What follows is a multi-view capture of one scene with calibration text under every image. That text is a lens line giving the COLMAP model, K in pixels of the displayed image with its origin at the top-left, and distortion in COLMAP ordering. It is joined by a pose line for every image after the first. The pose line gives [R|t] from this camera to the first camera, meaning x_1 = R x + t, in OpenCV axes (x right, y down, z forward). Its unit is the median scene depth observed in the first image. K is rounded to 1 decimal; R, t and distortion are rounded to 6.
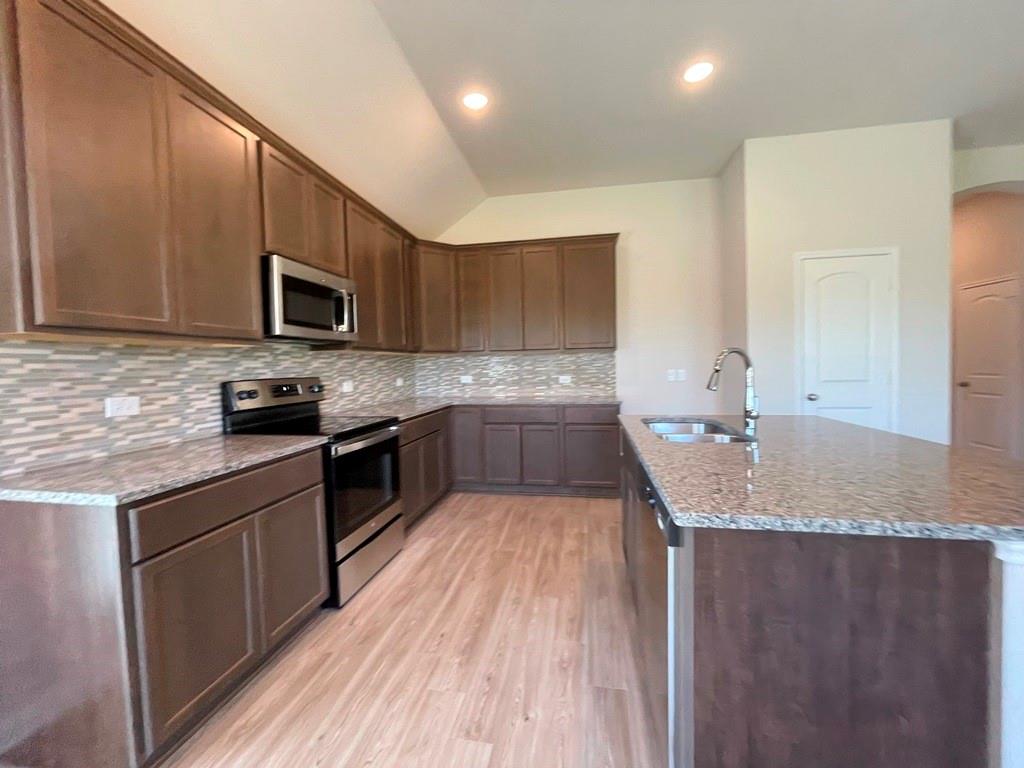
lens RADIAL K [[415.2, 0, 512.3], [0, 415.2, 382.4], [0, 0, 1]] dist [-0.000680, -0.000536]
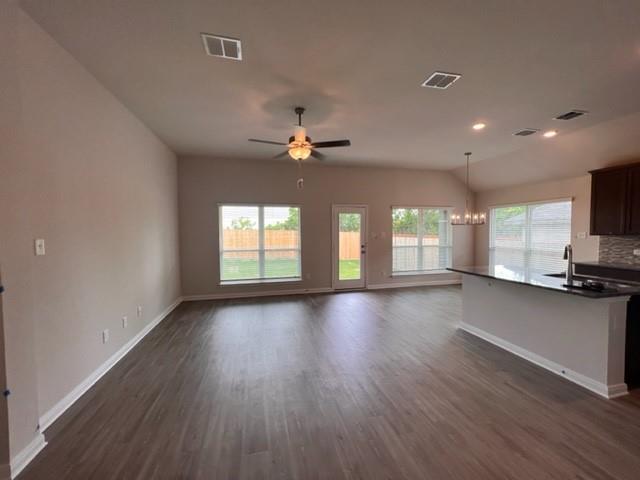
lens RADIAL K [[257.5, 0, 320.0], [0, 257.5, 240.0], [0, 0, 1]] dist [0.008408, 0.000116]
pose [[-0.914041, 0.035135, -0.404097, 1.672156], [0.004658, 0.997085, 0.076158, -0.155236], [0.405595, 0.067729, -0.911540, 1.224875]]
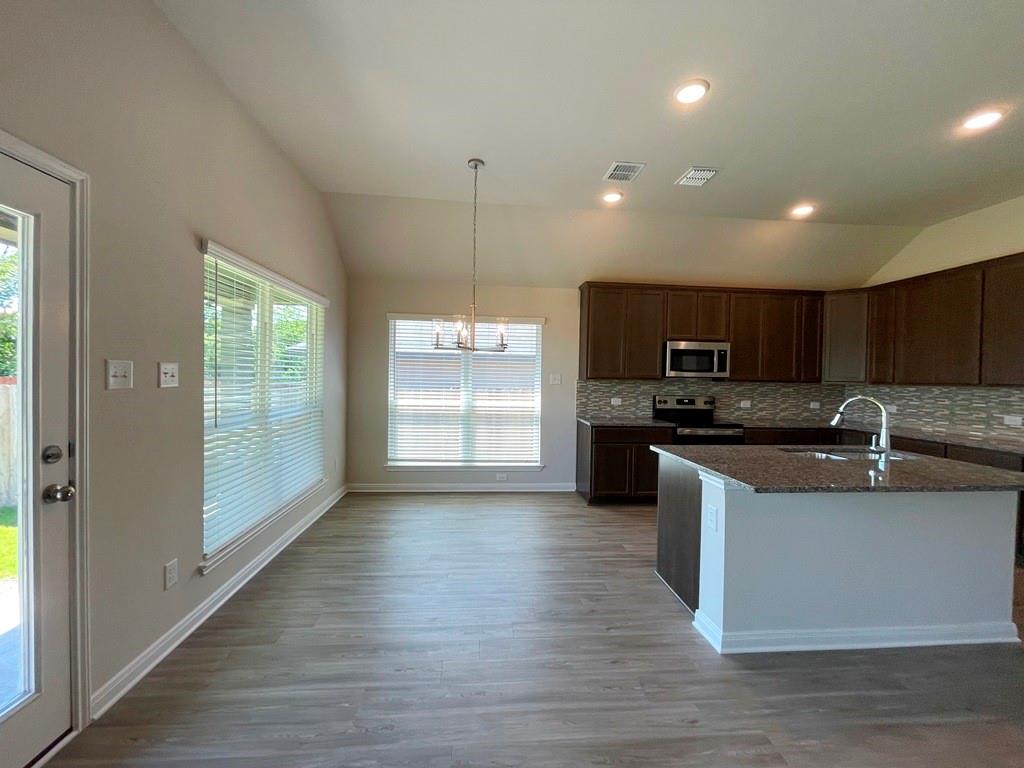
lens RADIAL K [[415.2, 0, 512.3], [0, 415.2, 382.4], [0, 0, 1]] dist [-0.000680, -0.000536]
pose [[0.259092, 0.037808, -0.965112, 1.048043], [-0.063751, 0.997724, 0.021971, -0.058426], [0.963746, 0.055834, 0.260913, -0.298118]]
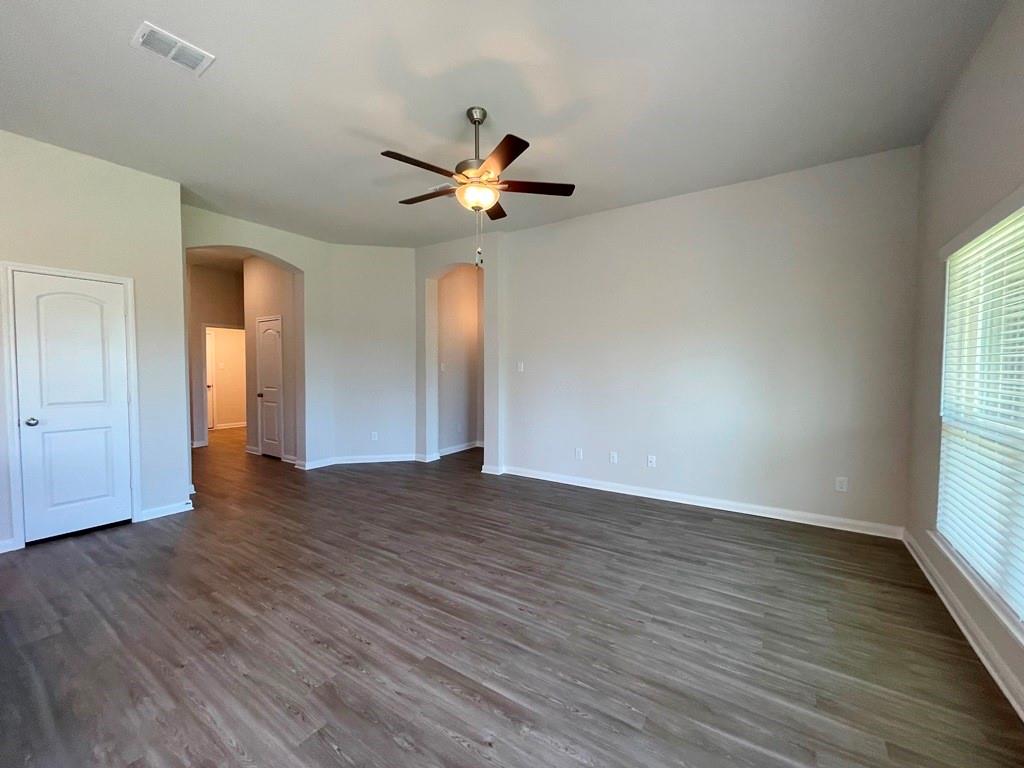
lens RADIAL K [[415.2, 0, 512.3], [0, 415.2, 382.4], [0, 0, 1]] dist [-0.000680, -0.000536]
pose [[0.394158, -0.015210, 0.918917, 0.357782], [0.029785, 0.999549, 0.003768, -0.028427], [-0.918560, 0.025884, 0.394433, -0.415061]]
